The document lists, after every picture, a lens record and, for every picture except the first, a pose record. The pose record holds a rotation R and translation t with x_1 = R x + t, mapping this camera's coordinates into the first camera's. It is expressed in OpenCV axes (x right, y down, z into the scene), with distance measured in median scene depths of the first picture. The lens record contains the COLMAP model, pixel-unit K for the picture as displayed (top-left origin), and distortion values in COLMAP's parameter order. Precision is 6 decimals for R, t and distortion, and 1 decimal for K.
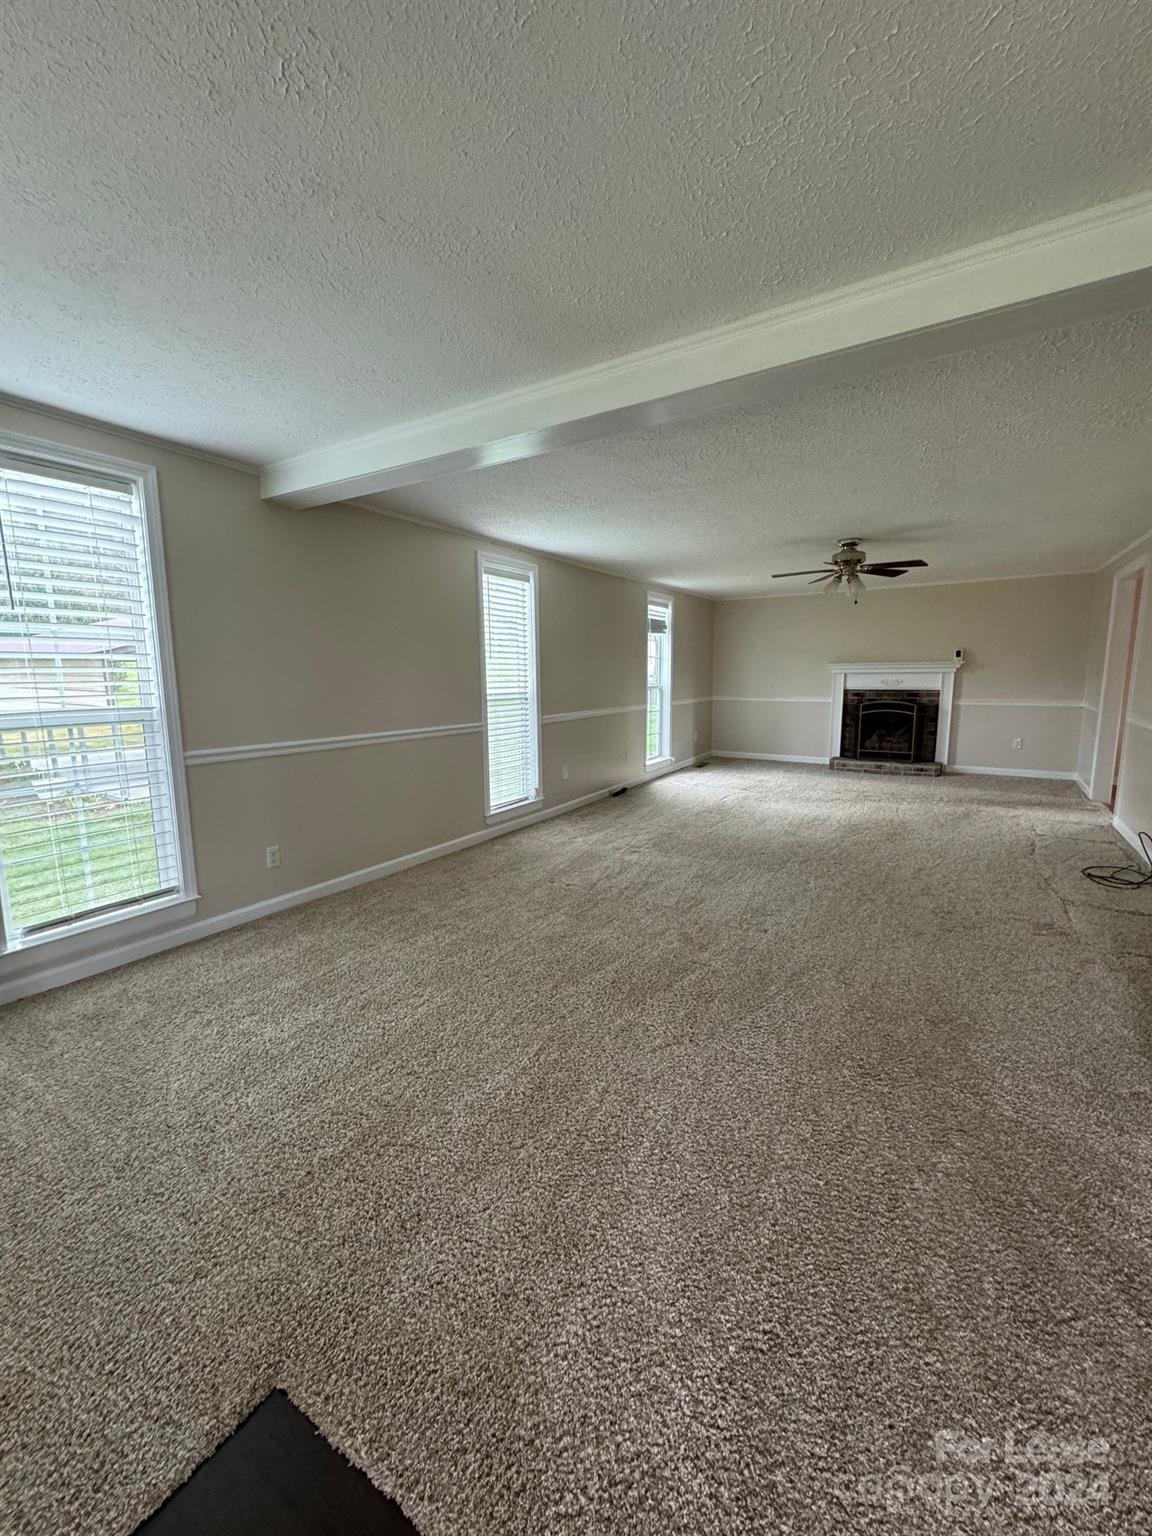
lens RADIAL K [[612.3, 0, 578.3], [0, 612.3, 767.2], [0, 0, 1]] dist [-0.003298, 0.000738]
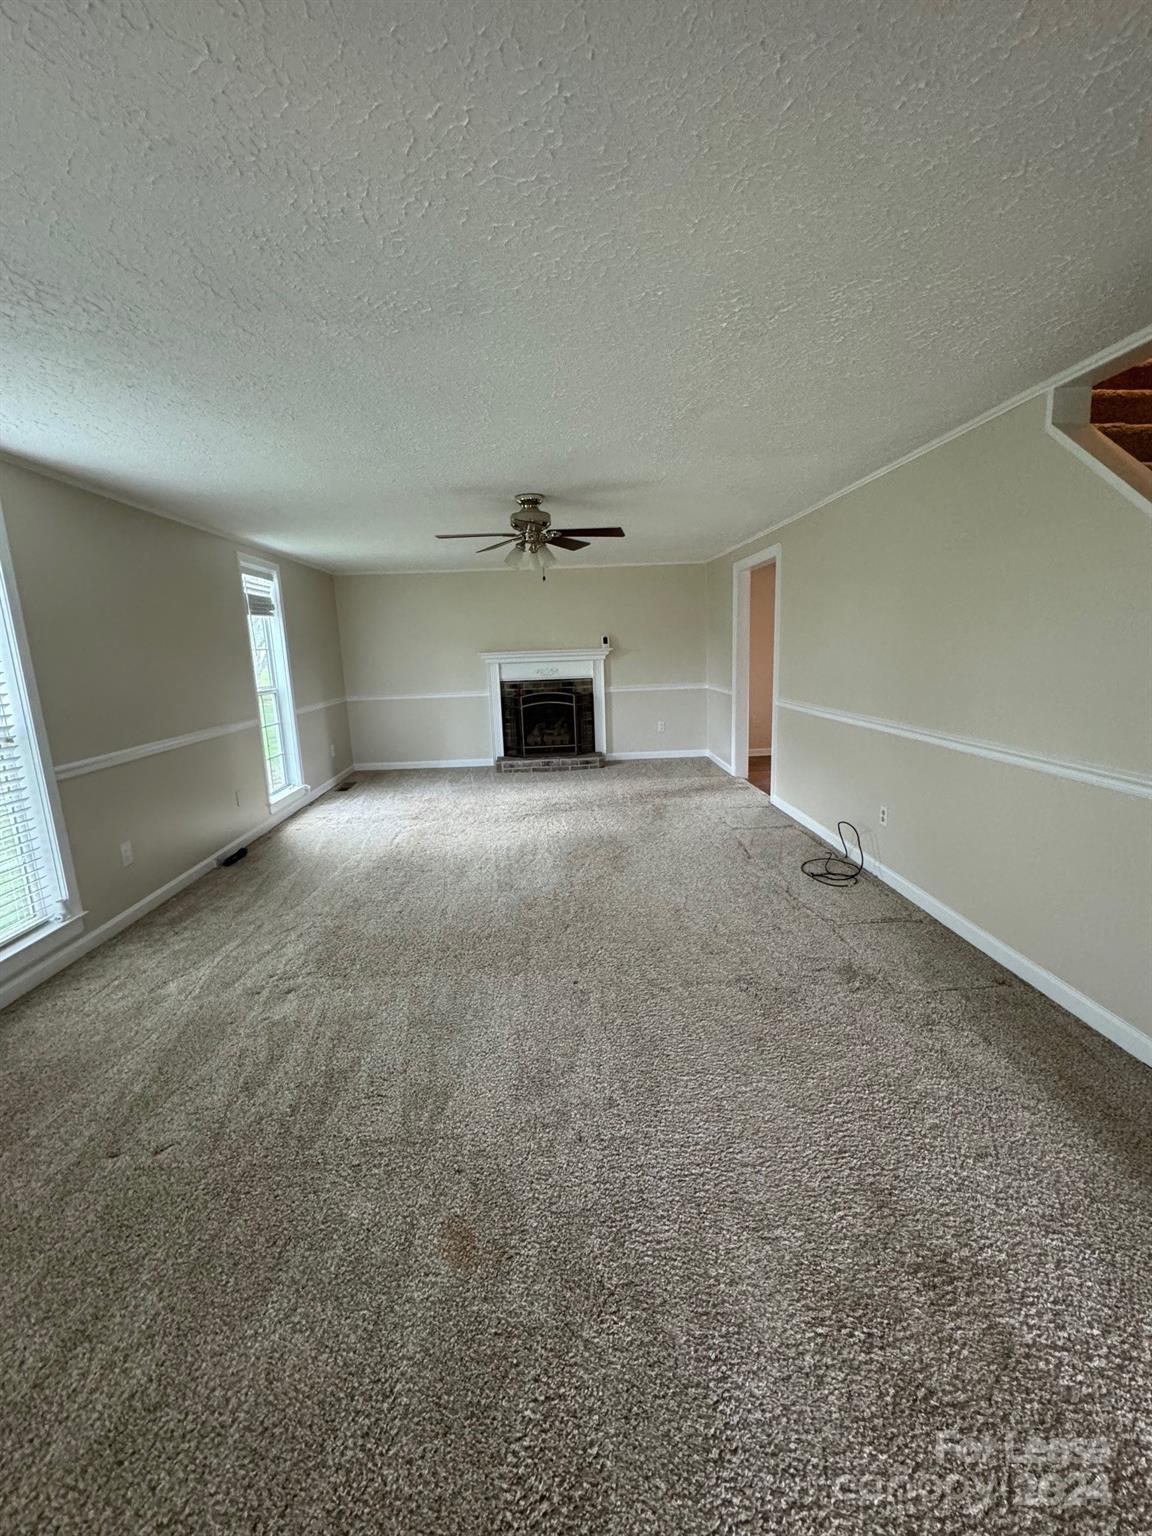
lens RADIAL K [[612.3, 0, 578.3], [0, 612.3, 767.2], [0, 0, 1]] dist [-0.003298, 0.000738]
pose [[0.818300, -0.125687, 0.560881, 0.011280], [0.112455, 0.991950, 0.058218, -0.046113], [-0.563683, 0.015434, 0.825847, 0.218957]]
